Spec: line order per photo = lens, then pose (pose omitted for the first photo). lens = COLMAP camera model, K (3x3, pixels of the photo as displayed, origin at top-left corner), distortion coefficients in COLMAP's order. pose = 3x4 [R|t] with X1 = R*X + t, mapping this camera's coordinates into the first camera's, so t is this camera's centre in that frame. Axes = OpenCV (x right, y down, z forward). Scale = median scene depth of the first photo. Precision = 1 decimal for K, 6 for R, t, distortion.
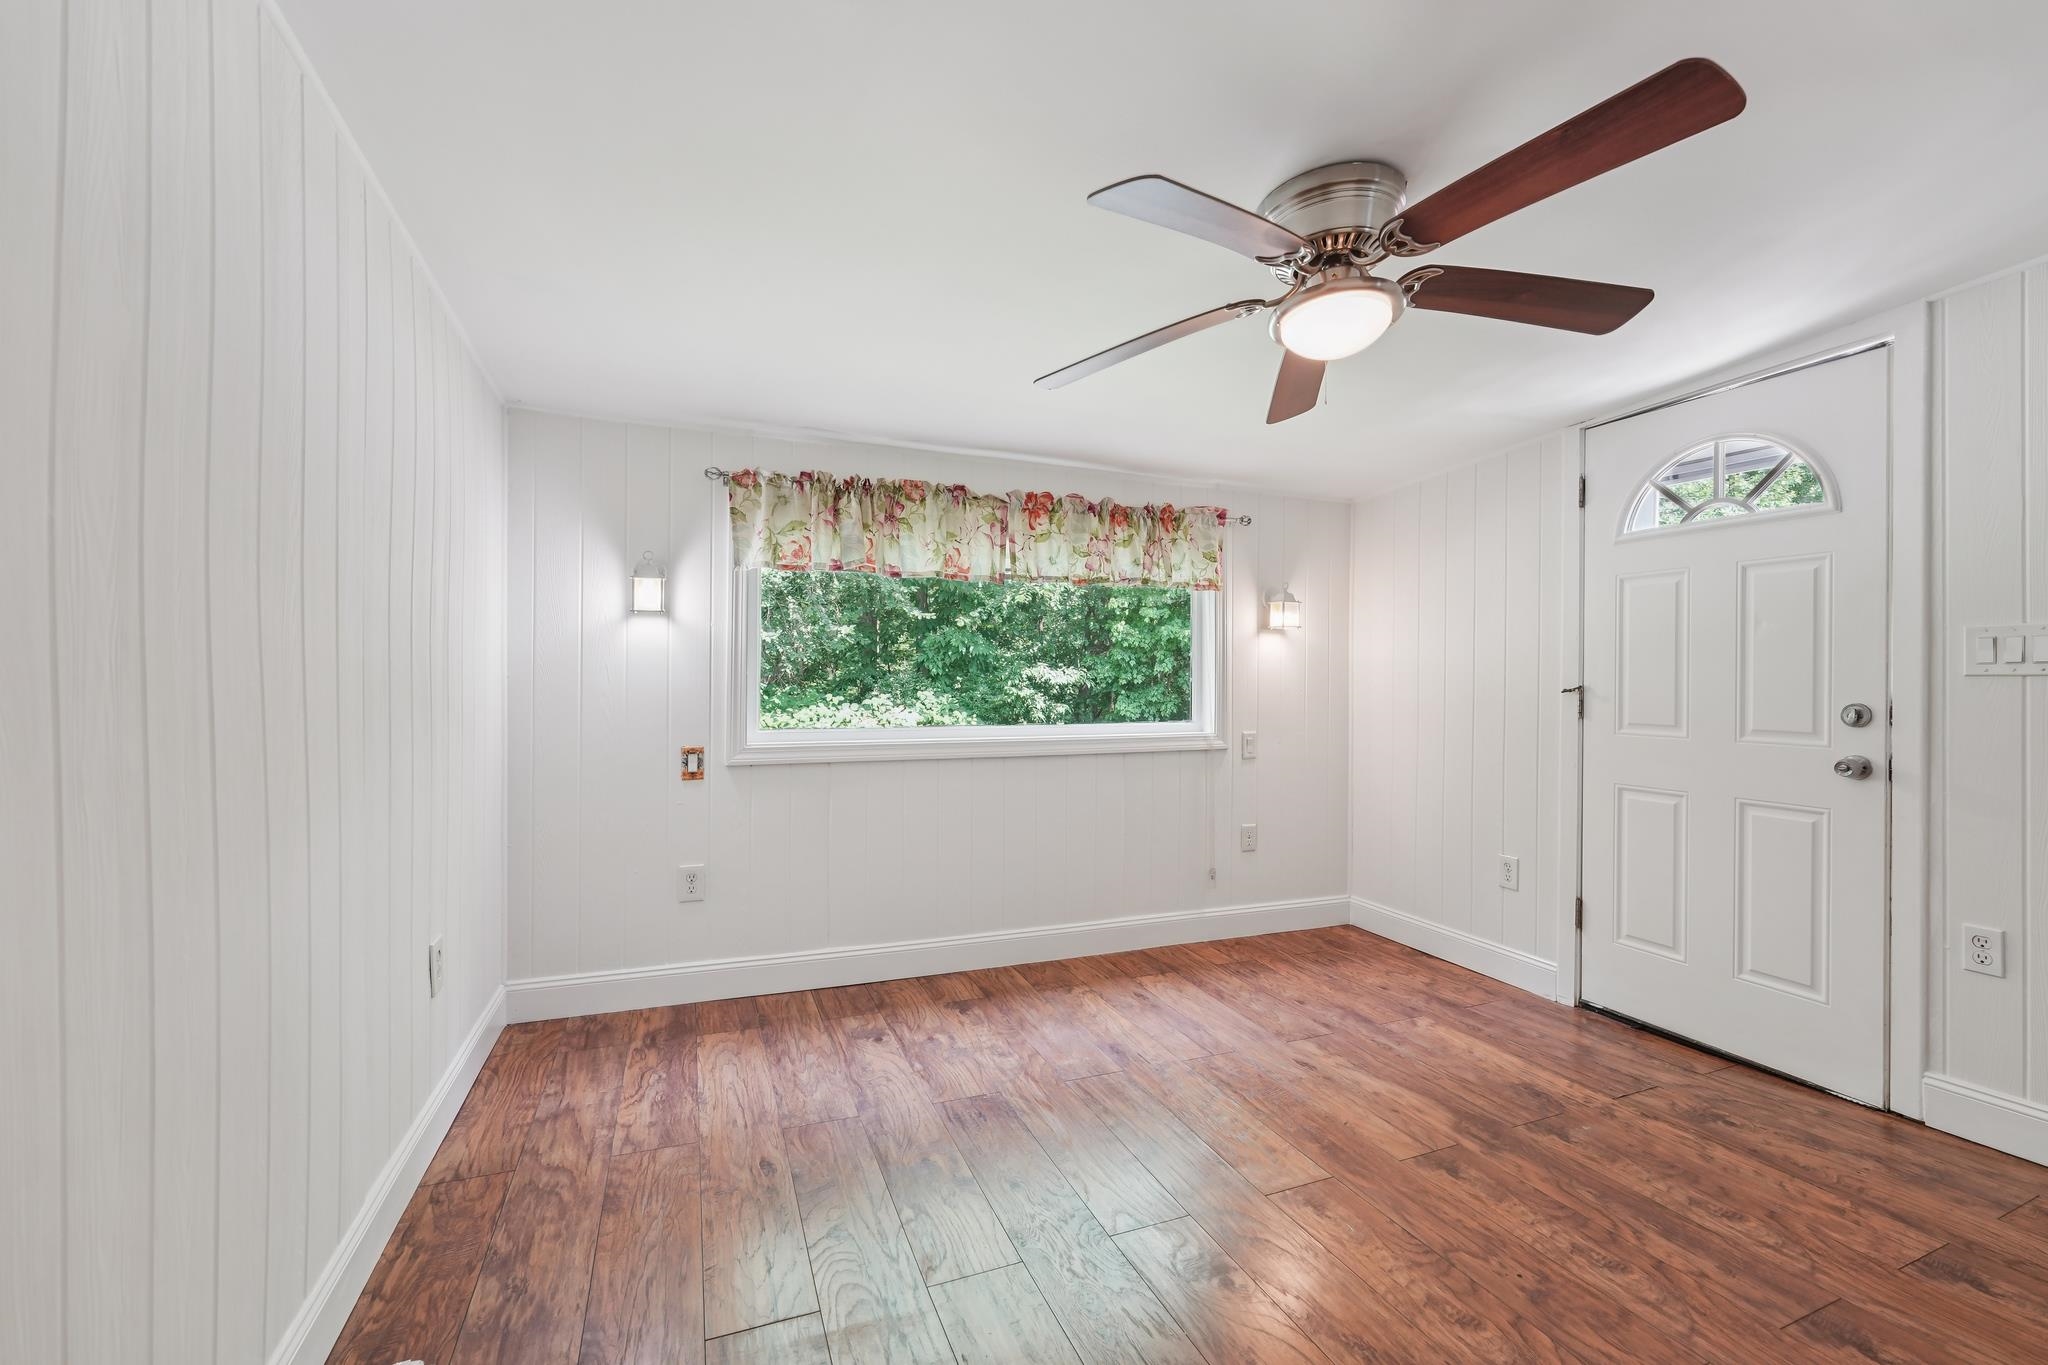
lens RADIAL K [[872.9, 0, 1024.0], [0, 872.9, 682.5], [0, 0, 1]] dist [0.002121, 0.000139]
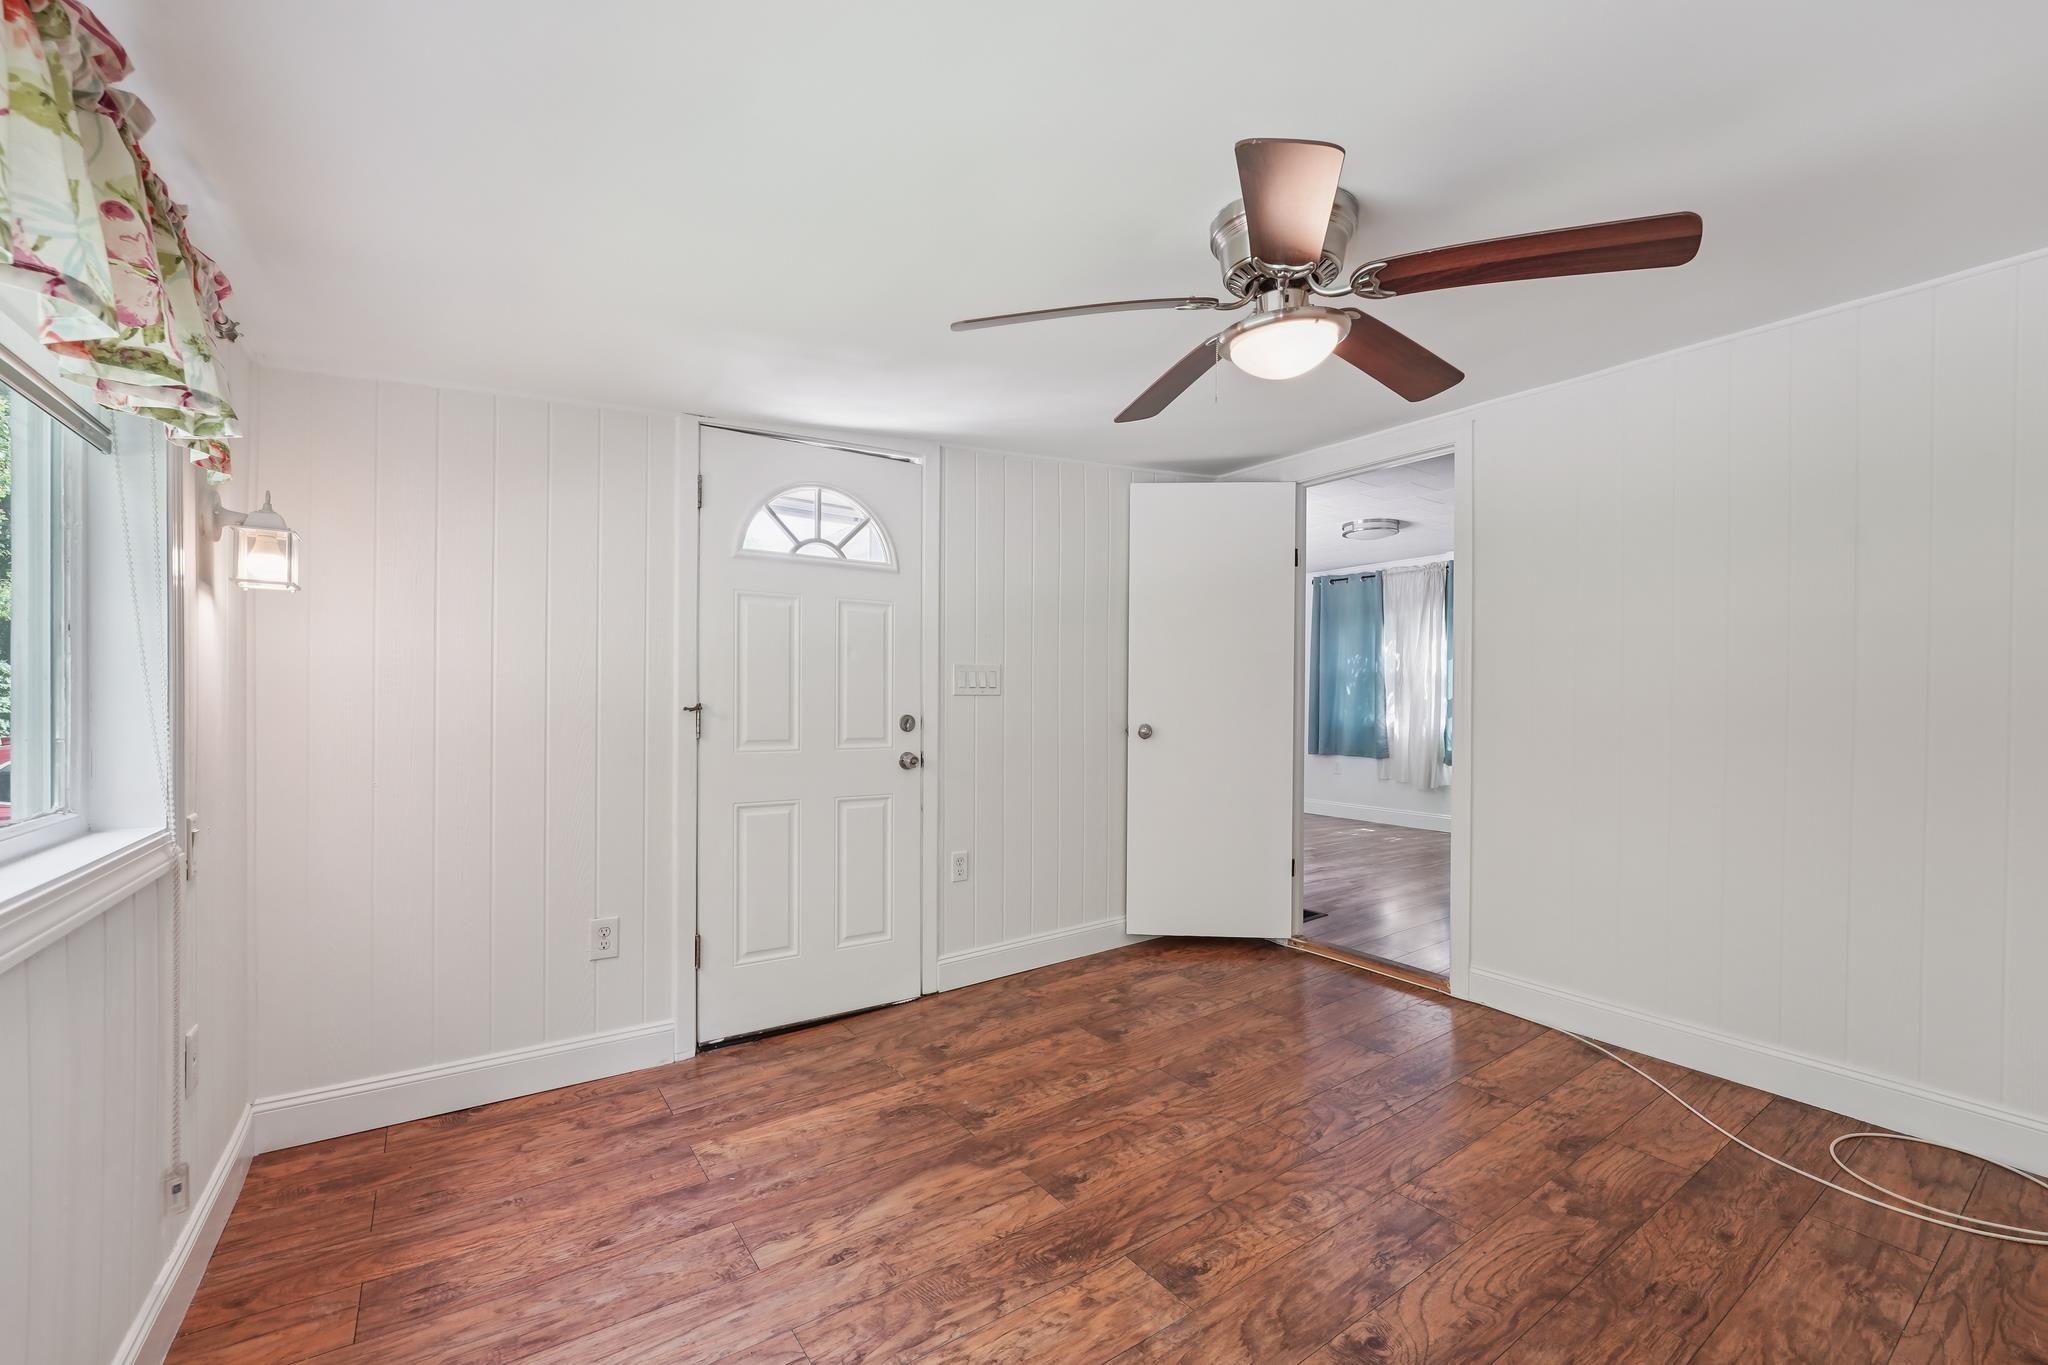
lens RADIAL K [[844.8, 0, 1029.7], [0, 844.8, 706.9], [0, 0, 1]] dist [-0.005624, -0.000361]
pose [[-0.234723, -0.011135, 0.971999, -0.364512], [-0.000600, 0.999936, 0.011310, -0.003145], [-0.972062, 0.002072, -0.234714, 1.043144]]
